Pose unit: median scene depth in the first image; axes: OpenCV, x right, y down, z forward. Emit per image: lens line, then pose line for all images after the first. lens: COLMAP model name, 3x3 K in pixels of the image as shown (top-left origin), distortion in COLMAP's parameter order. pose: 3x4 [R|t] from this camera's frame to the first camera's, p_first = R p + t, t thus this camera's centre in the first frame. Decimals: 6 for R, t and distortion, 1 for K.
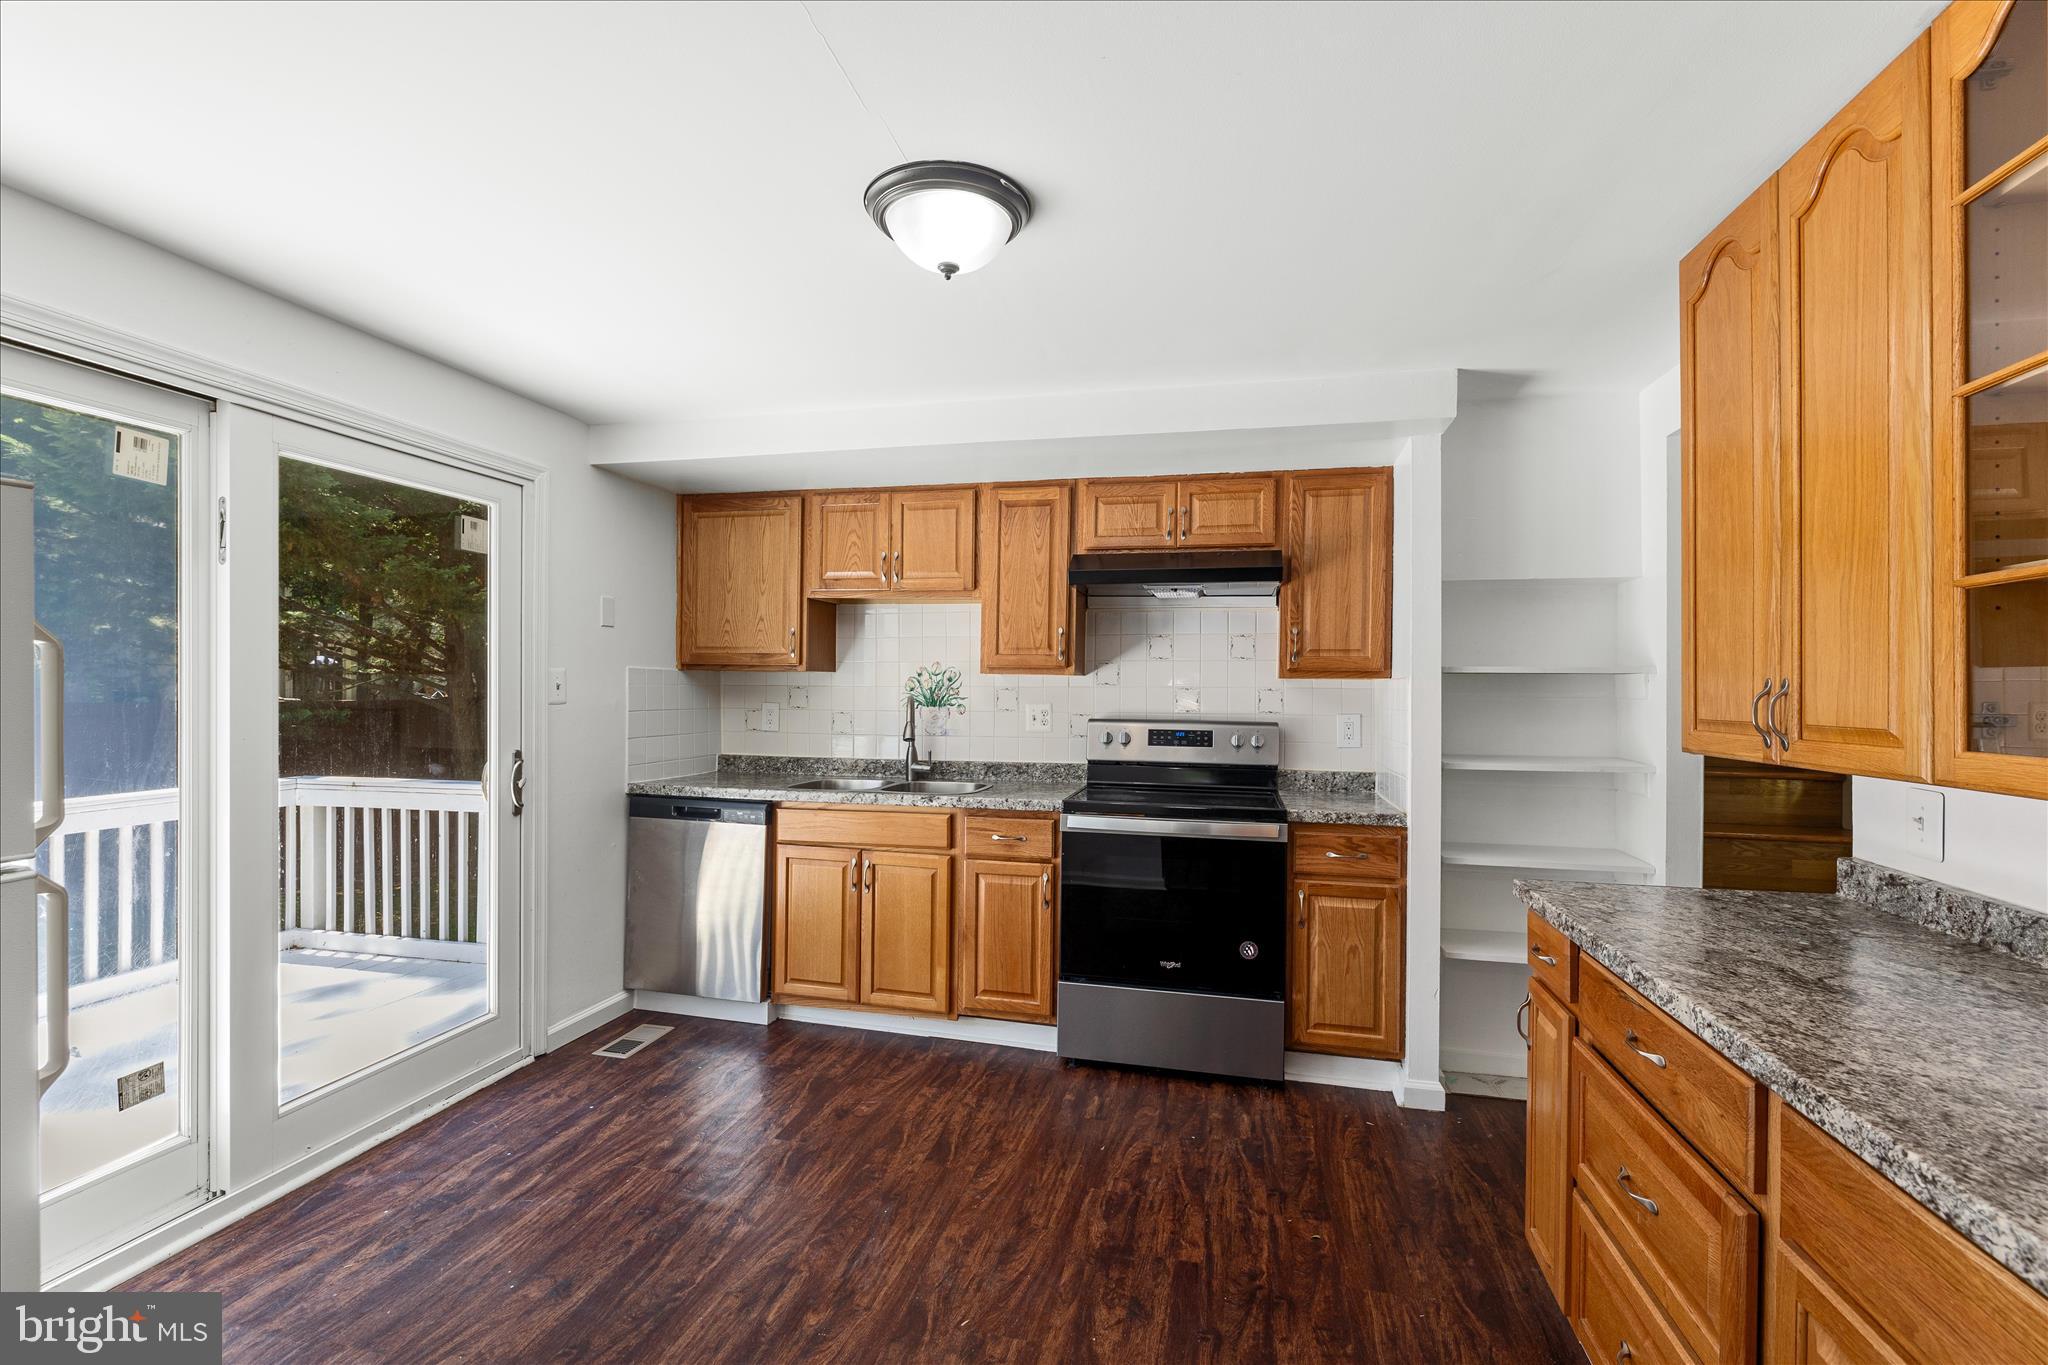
lens RADIAL K [[904.7, 0, 1020.6], [0, 904.7, 688.3], [0, 0, 1]] dist [0.002535, 0.000301]
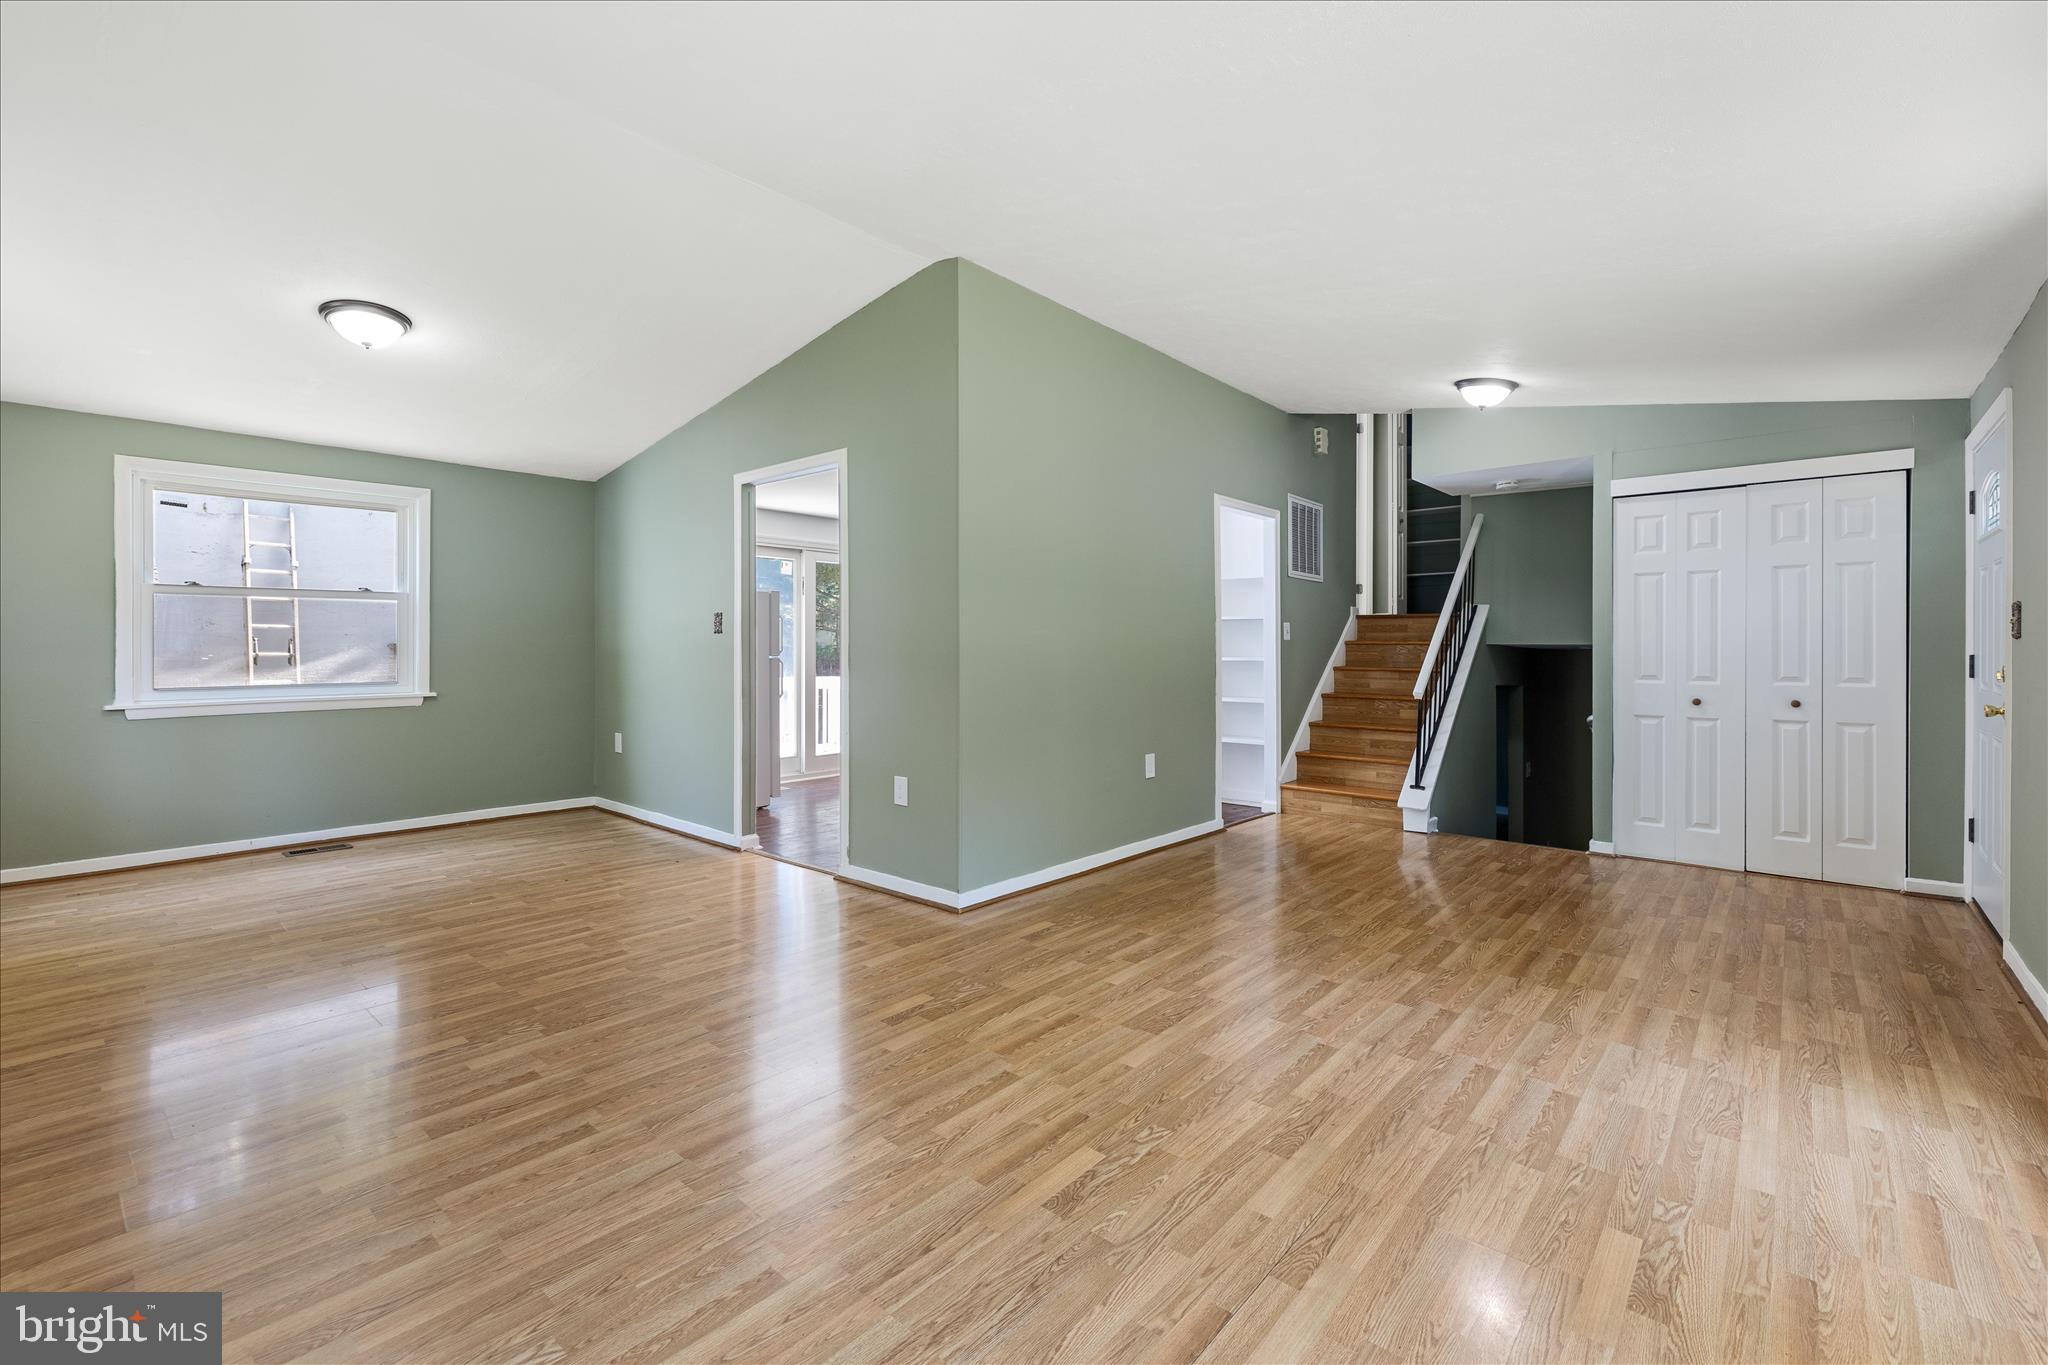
lens RADIAL K [[900.4, 0, 981.7], [0, 900.4, 680.7], [0, 0, 1]] dist [0.000606, 0.000229]
pose [[0.859284, 0.010171, -0.511397, 1.000809], [0.005685, 0.999551, 0.029433, 0.061024], [0.511466, -0.028198, 0.858840, -1.101629]]
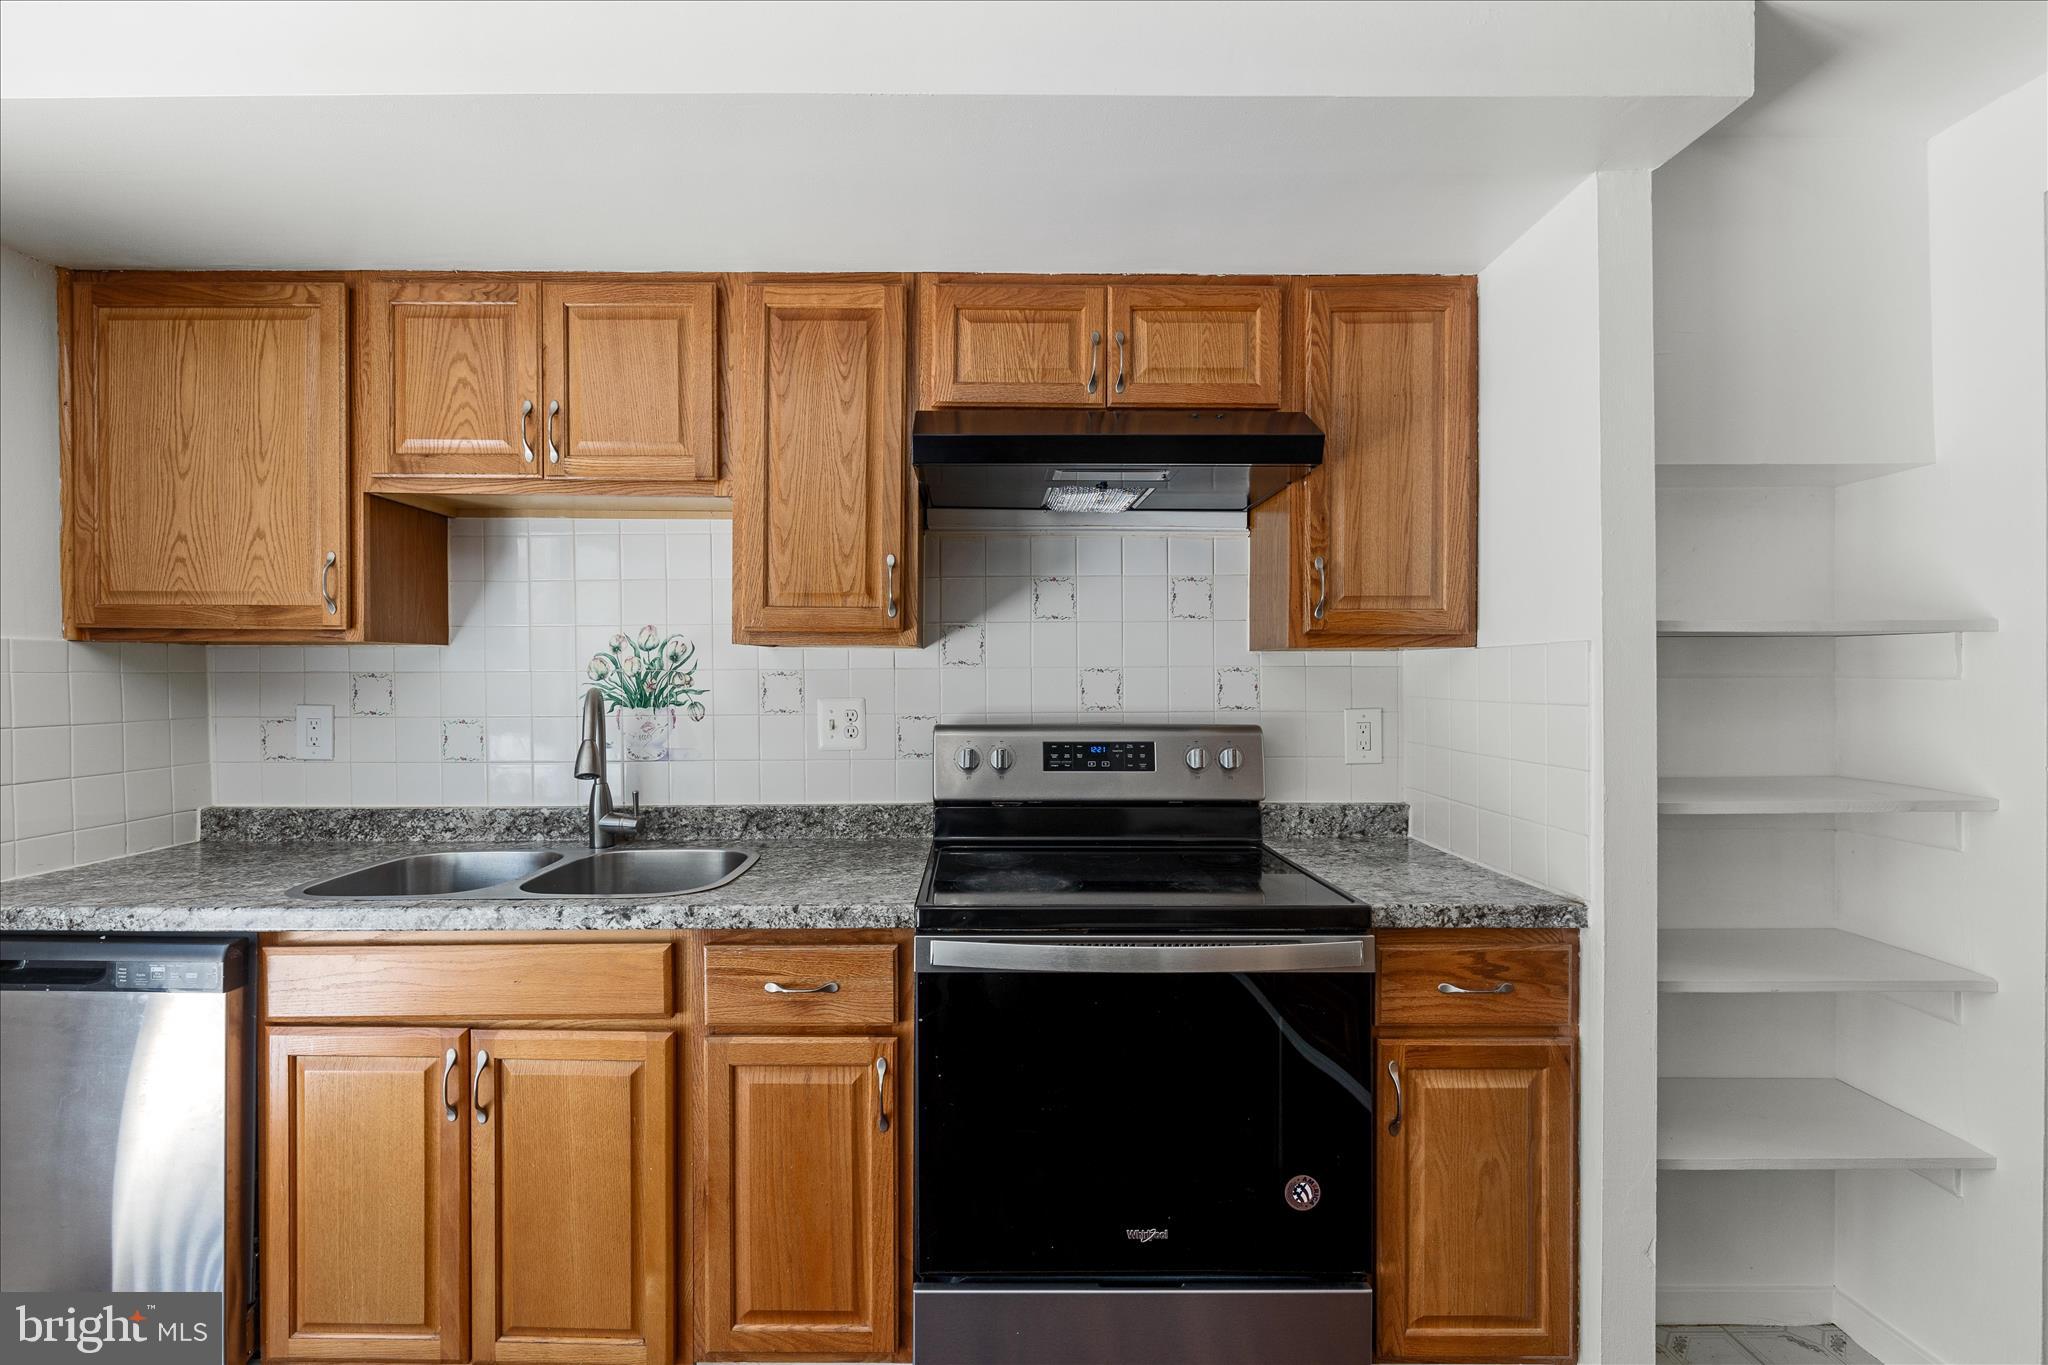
lens RADIAL K [[900.4, 0, 981.7], [0, 900.4, 680.7], [0, 0, 1]] dist [0.000606, 0.000229]
pose [[0.973282, -0.013244, 0.229229, -0.024883], [0.011215, 0.999886, 0.010154, 0.001096], [-0.229338, -0.007312, 0.973319, 0.480606]]
